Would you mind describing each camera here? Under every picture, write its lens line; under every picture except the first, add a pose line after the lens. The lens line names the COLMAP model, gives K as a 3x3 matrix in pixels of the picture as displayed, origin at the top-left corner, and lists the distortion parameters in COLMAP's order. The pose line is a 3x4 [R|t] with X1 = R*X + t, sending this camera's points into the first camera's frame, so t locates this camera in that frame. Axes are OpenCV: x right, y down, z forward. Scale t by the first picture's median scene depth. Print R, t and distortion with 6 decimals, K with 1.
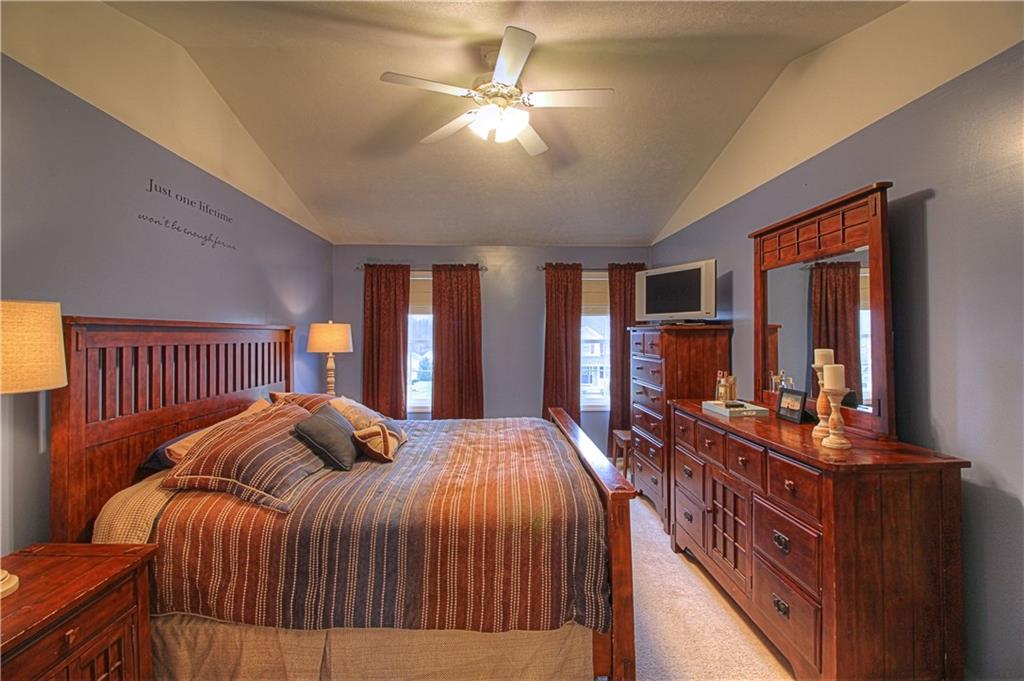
lens RADIAL K [[474.2, 0, 514.7], [0, 474.2, 339.2], [0, 0, 1]] dist [-0.001263, -0.011829]
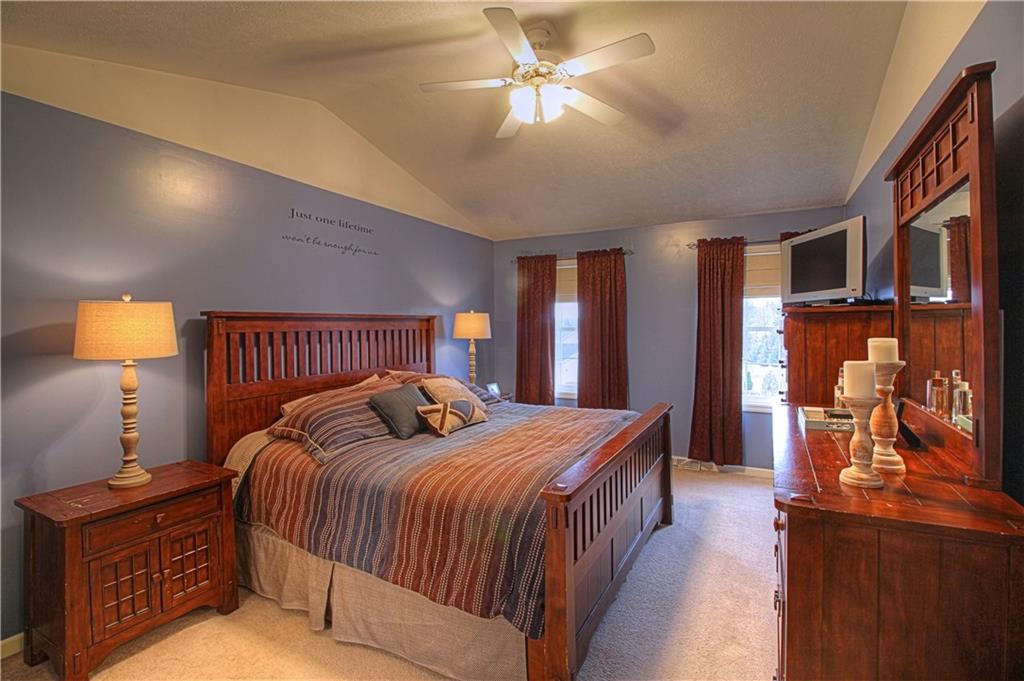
lens RADIAL K [[474.2, 0, 514.7], [0, 474.2, 339.2], [0, 0, 1]] dist [-0.001263, -0.011829]
pose [[0.862474, 0.010001, -0.506003, 0.494872], [0.002105, 0.999725, 0.023347, 0.005330], [0.506097, -0.021202, 0.862216, 0.148551]]
